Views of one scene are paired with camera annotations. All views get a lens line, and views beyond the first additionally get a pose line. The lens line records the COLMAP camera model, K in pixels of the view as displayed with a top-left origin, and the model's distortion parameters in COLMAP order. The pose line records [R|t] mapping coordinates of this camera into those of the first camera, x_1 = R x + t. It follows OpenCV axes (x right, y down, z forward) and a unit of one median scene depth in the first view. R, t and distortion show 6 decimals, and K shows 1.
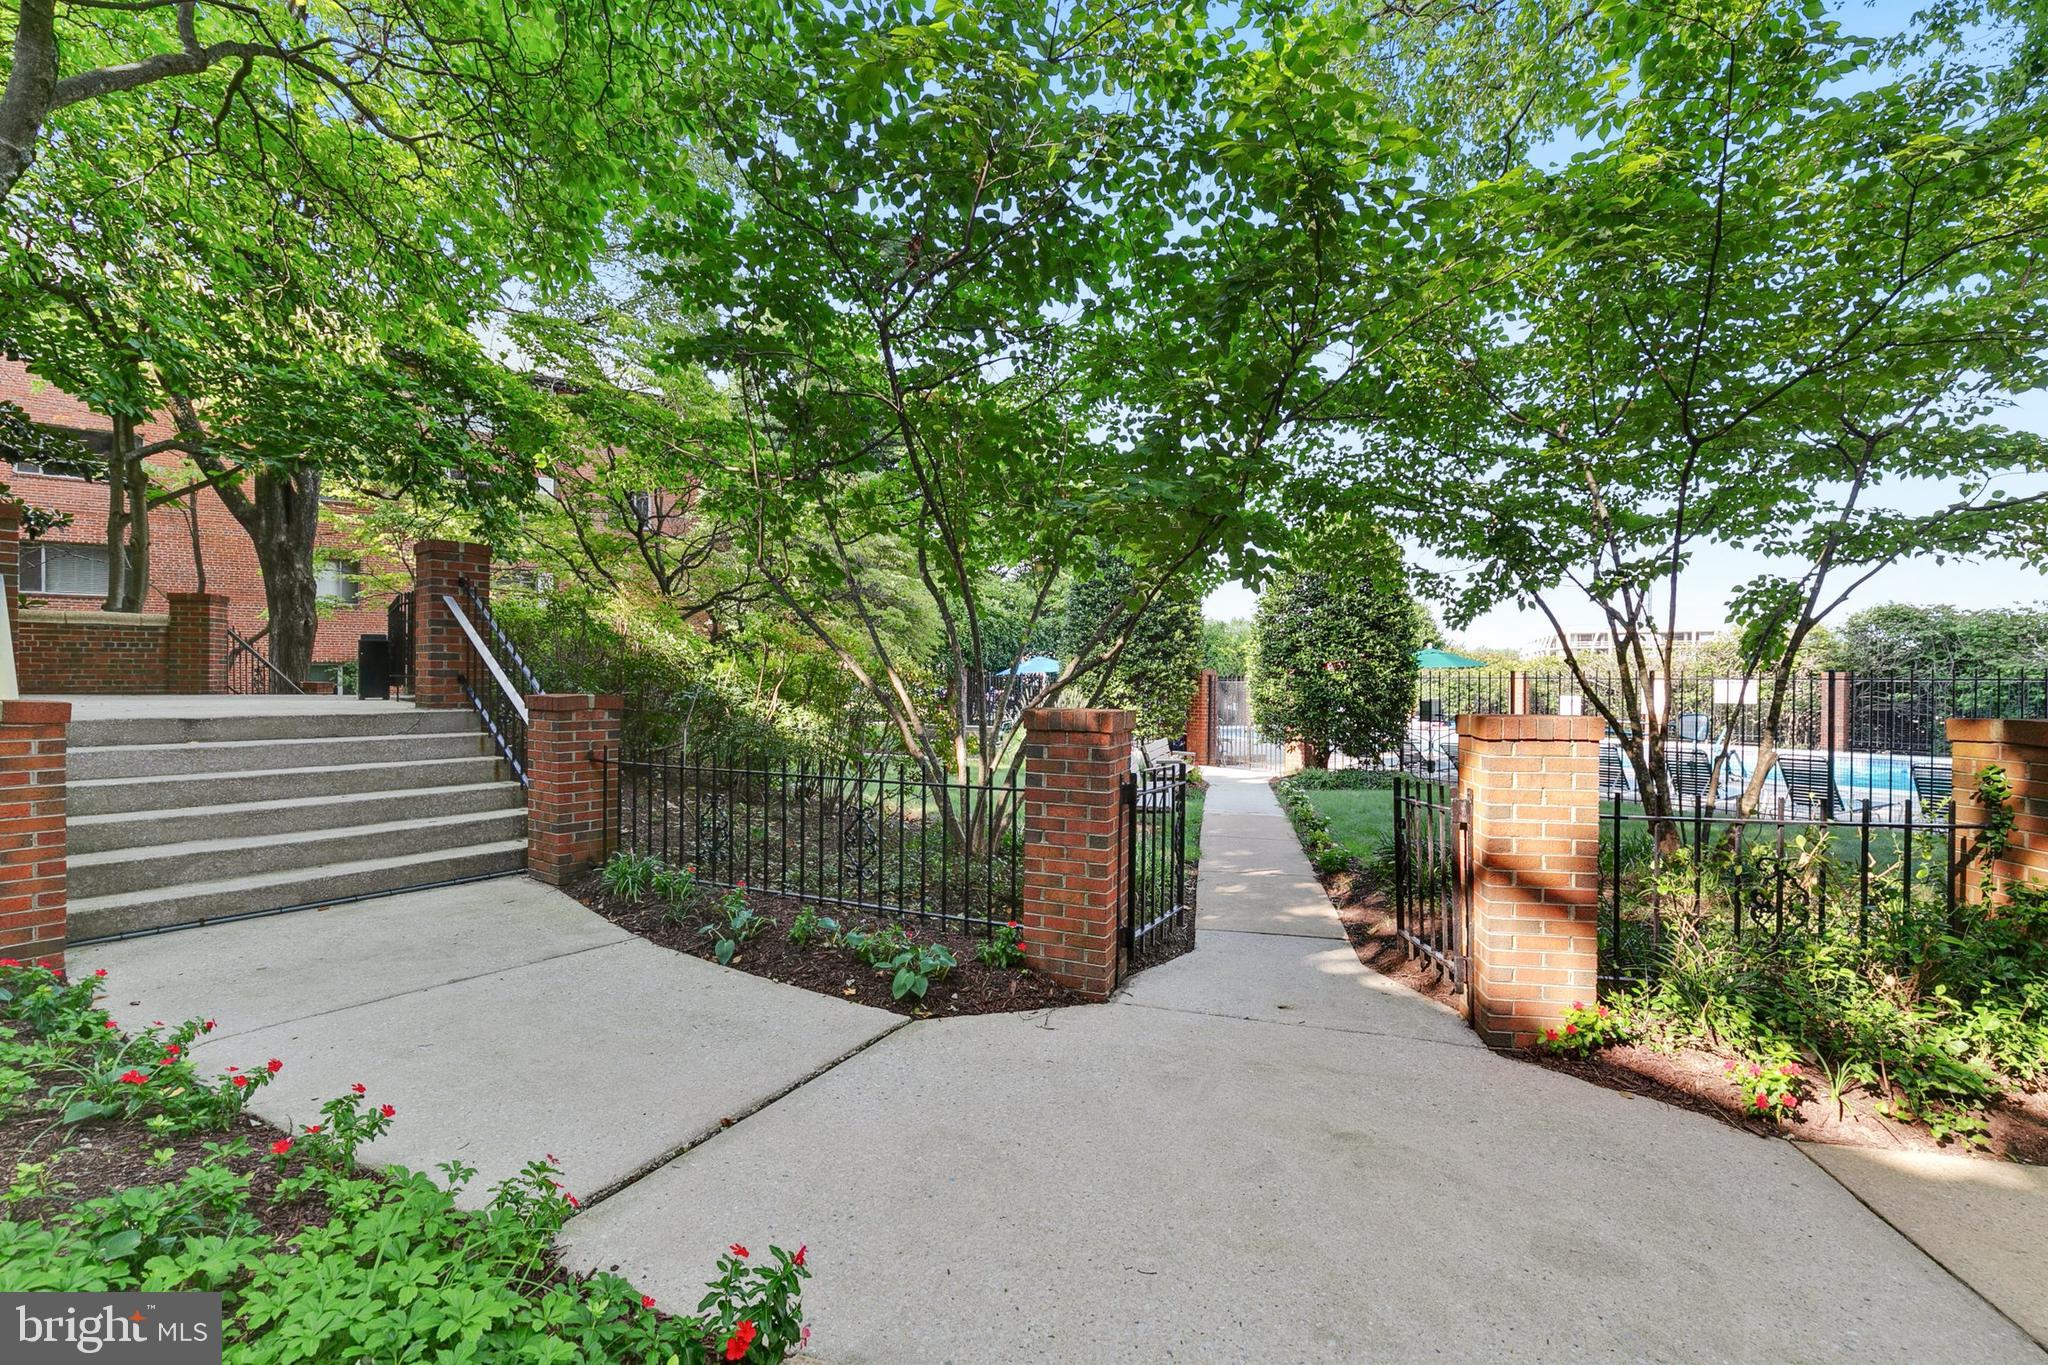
lens RADIAL K [[922.0, 0, 1022.0], [0, 922.0, 703.5], [0, 0, 1]] dist [0.007546, -0.000874]
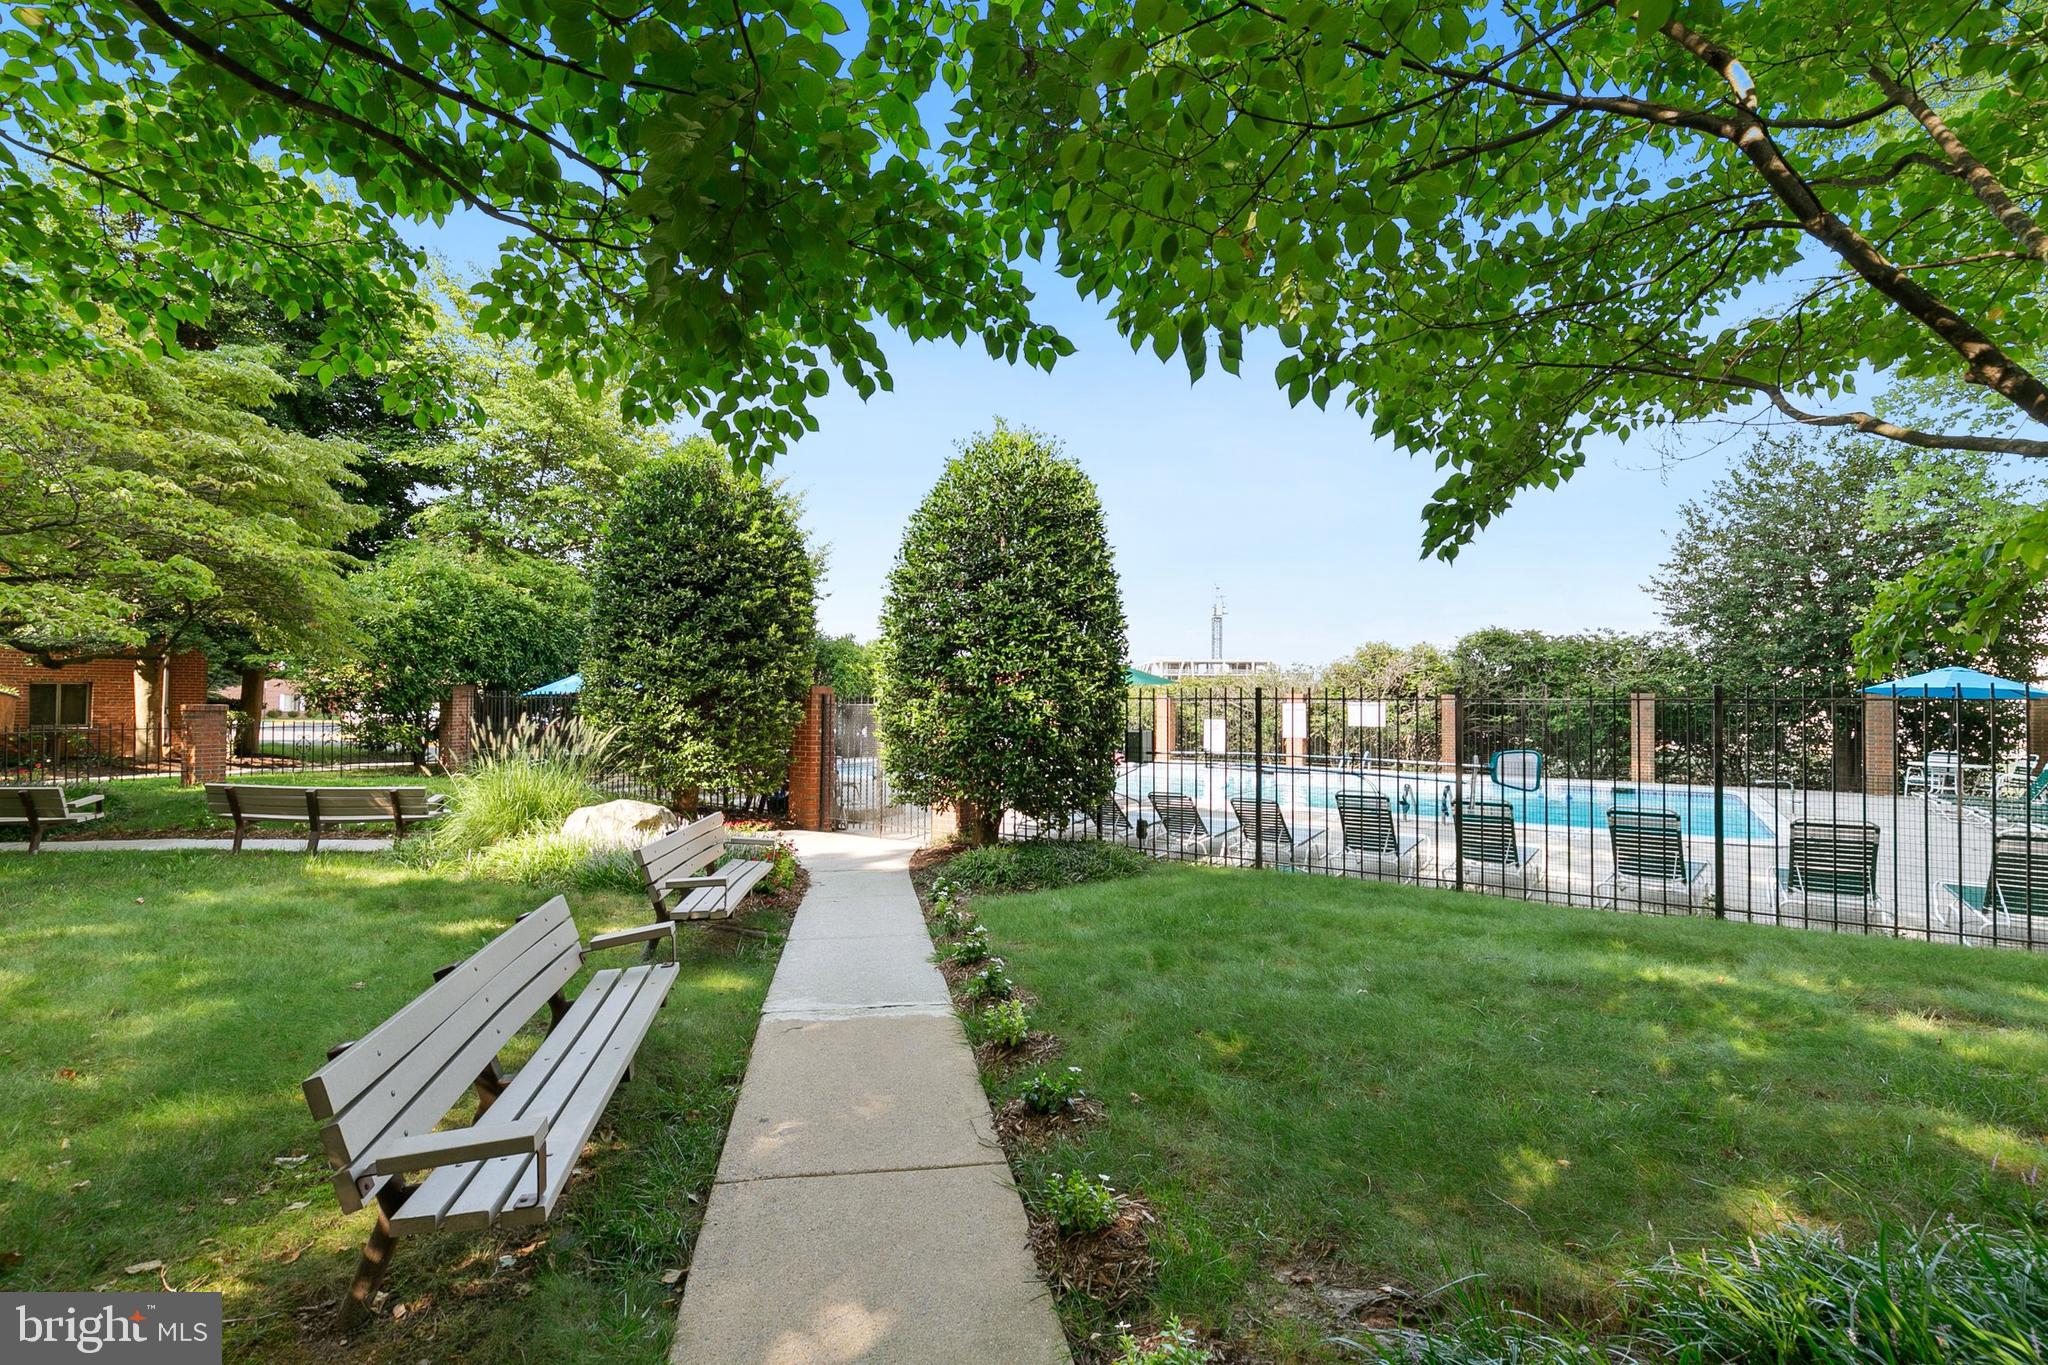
lens RADIAL K [[922.0, 0, 1022.0], [0, 922.0, 703.5], [0, 0, 1]] dist [0.007546, -0.000874]
pose [[0.925246, -0.000361, 0.379367, 0.096091], [0.010010, 0.999675, -0.023462, -0.007991], [-0.379235, 0.025506, 0.924949, 0.375288]]
